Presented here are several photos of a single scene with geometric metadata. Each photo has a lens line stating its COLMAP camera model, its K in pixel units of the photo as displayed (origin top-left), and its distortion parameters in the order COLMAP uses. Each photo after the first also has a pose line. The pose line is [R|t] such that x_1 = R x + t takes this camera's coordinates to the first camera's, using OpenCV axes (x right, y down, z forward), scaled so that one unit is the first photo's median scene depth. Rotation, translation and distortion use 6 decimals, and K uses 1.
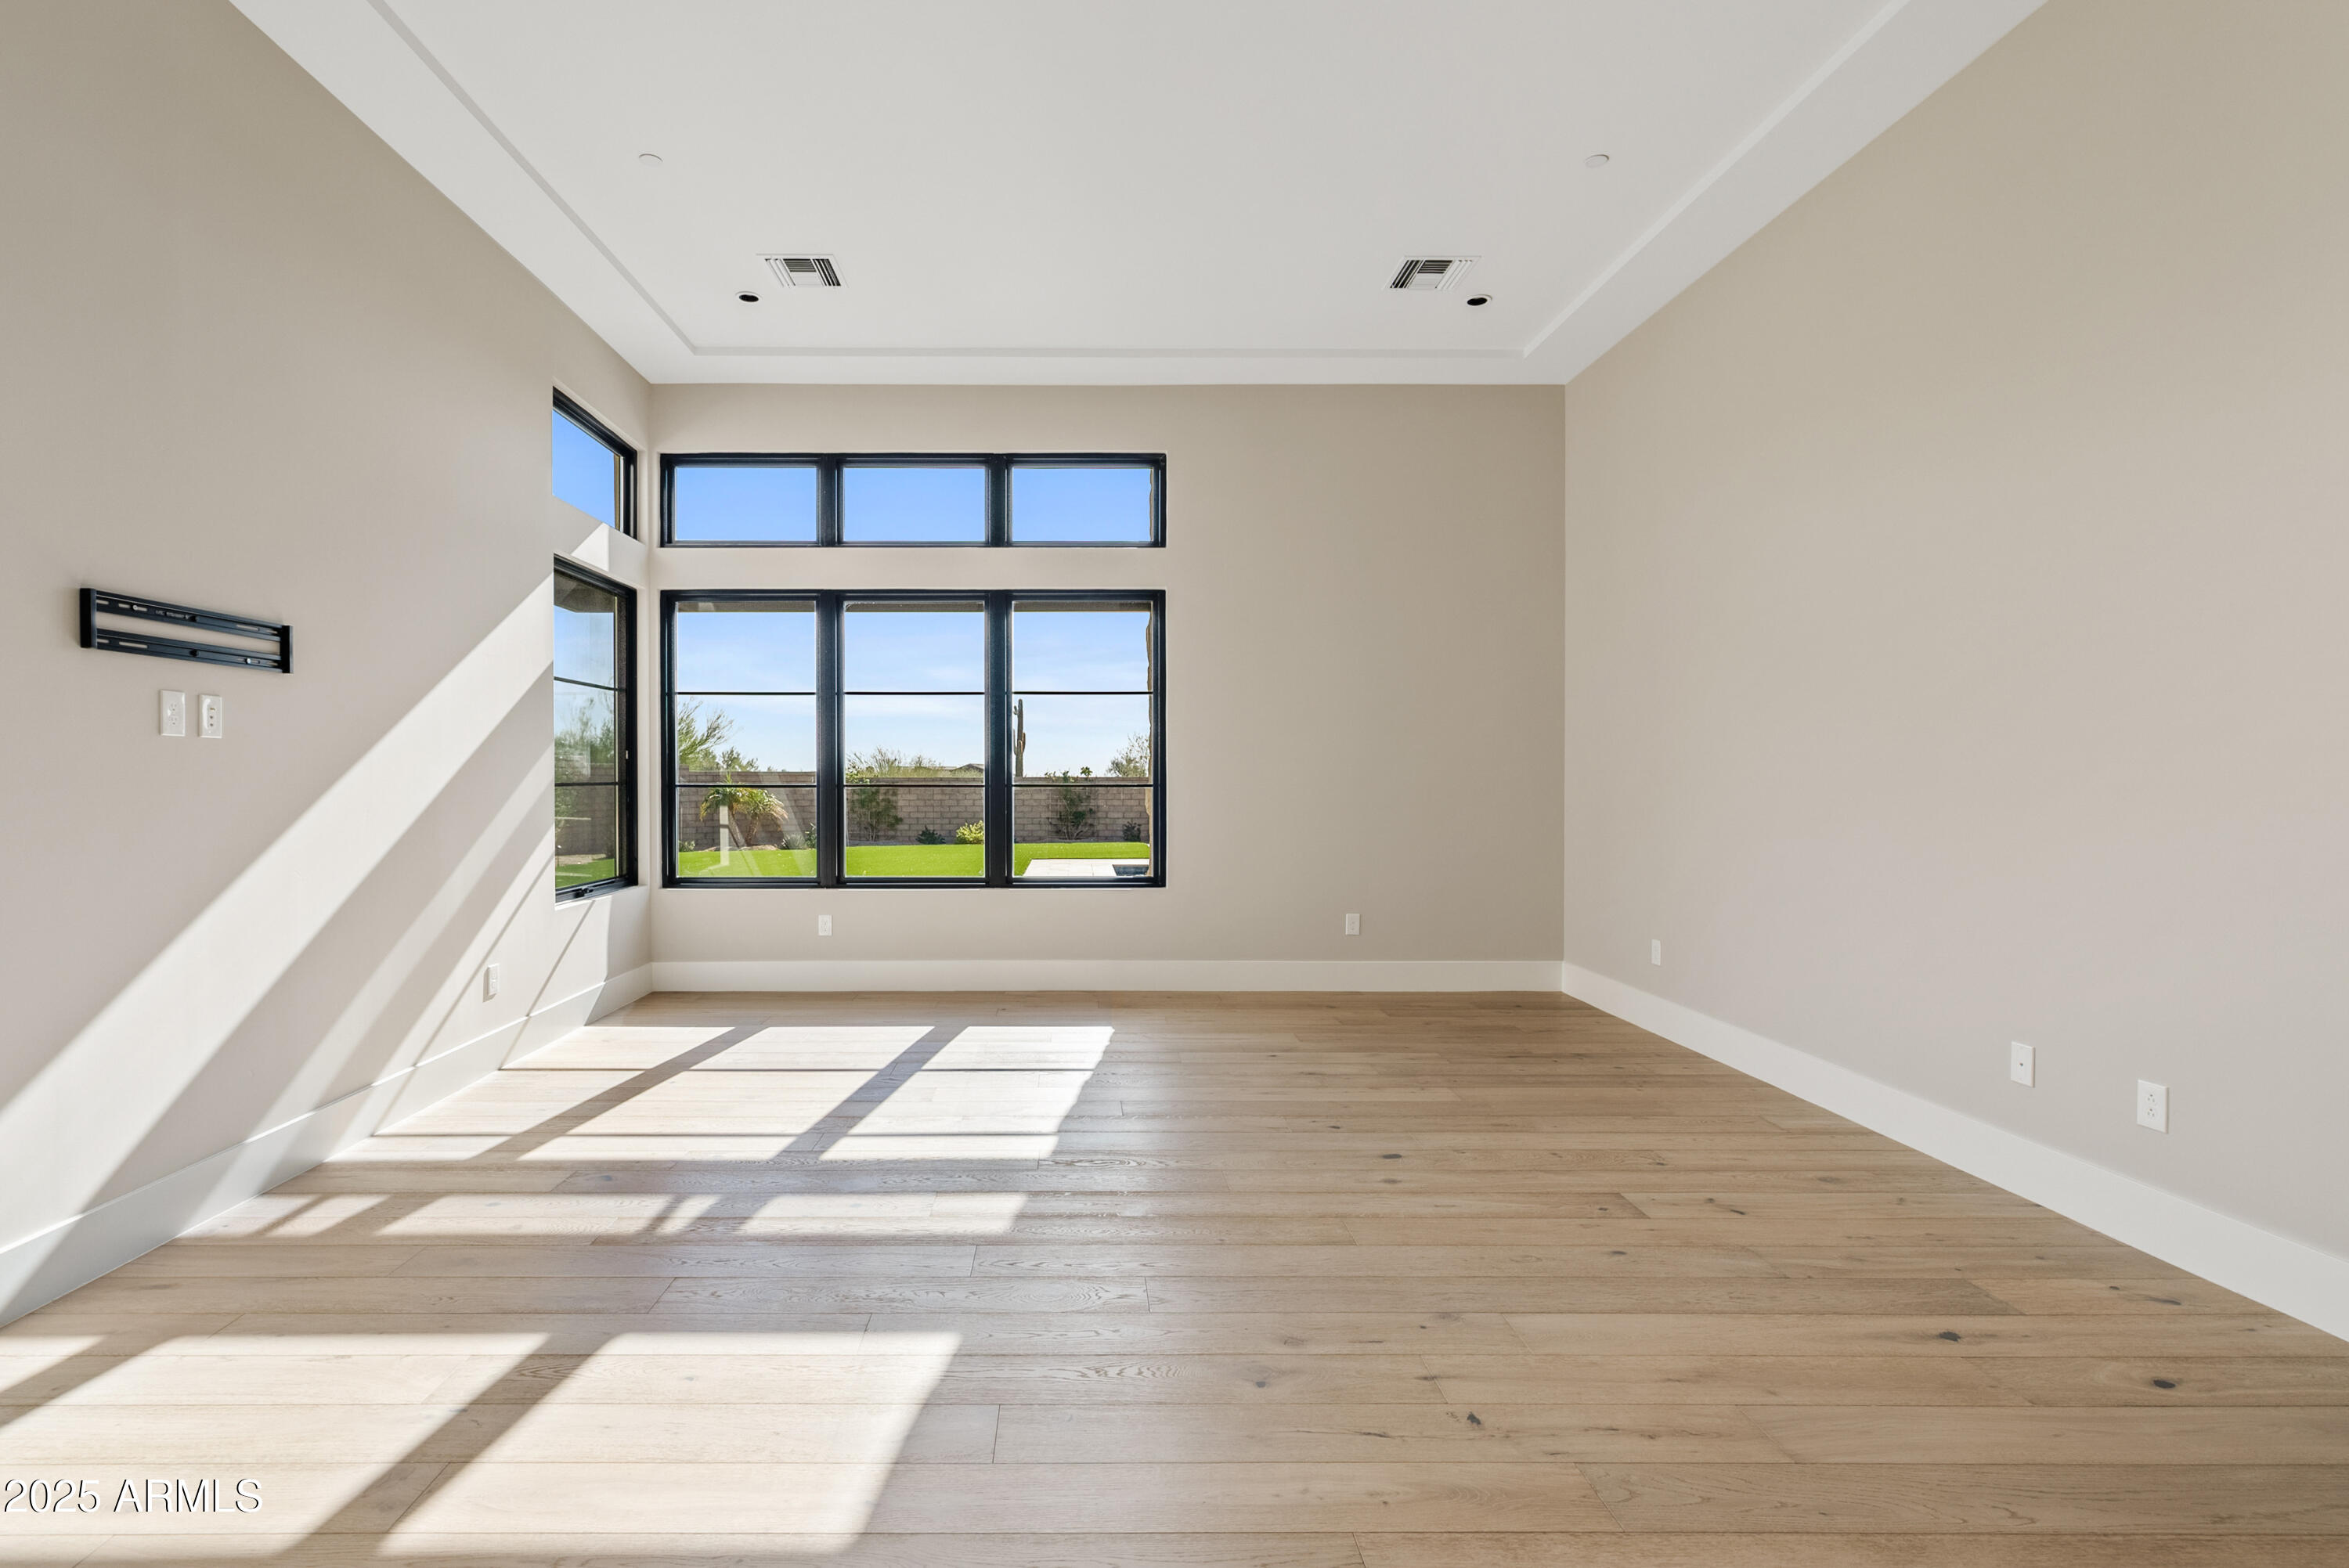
lens RADIAL K [[1074.5, 0, 1170.6], [0, 1074.5, 782.0], [0, 0, 1]] dist [-0.002273, 0.000239]
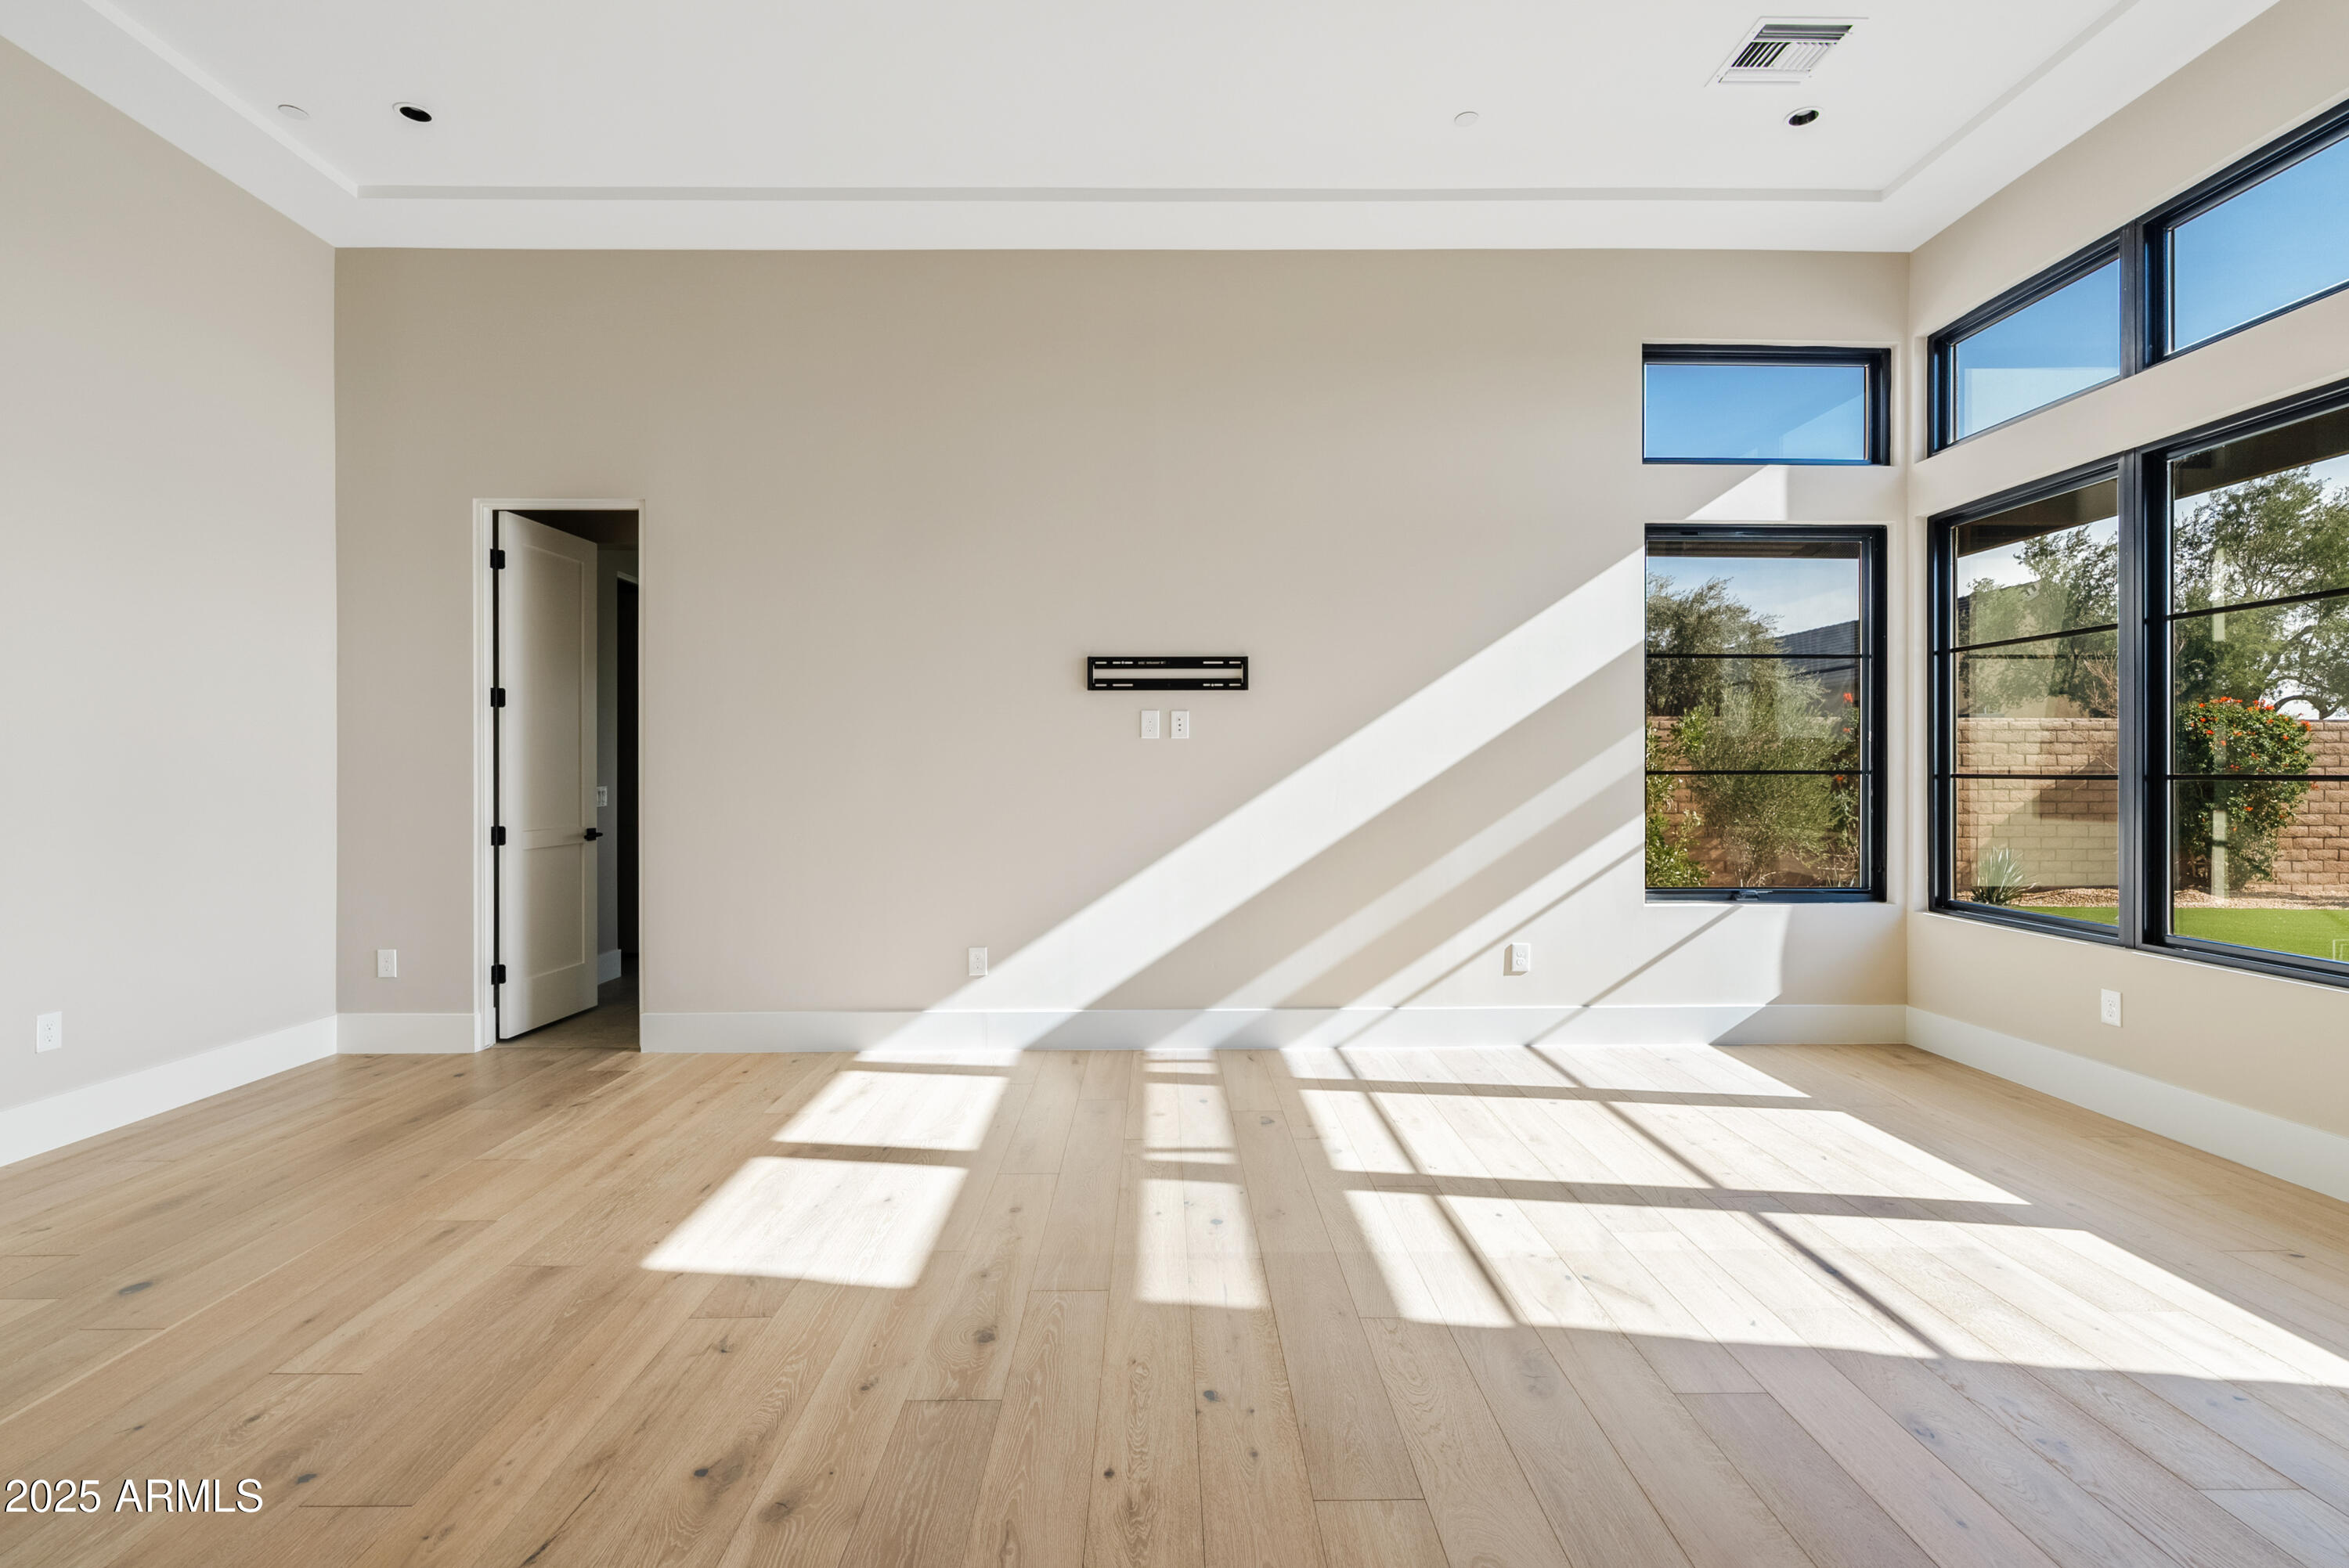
lens RADIAL K [[1074.5, 0, 1125.4], [0, 1074.5, 776.7], [0, 0, 1]] dist [-0.002273, 0.000239]
pose [[-0.058649, -0.000586, -0.998279, 0.547315], [-0.006029, 0.999982, -0.000233, 0.012517], [0.998260, 0.006005, -0.058651, 0.840340]]
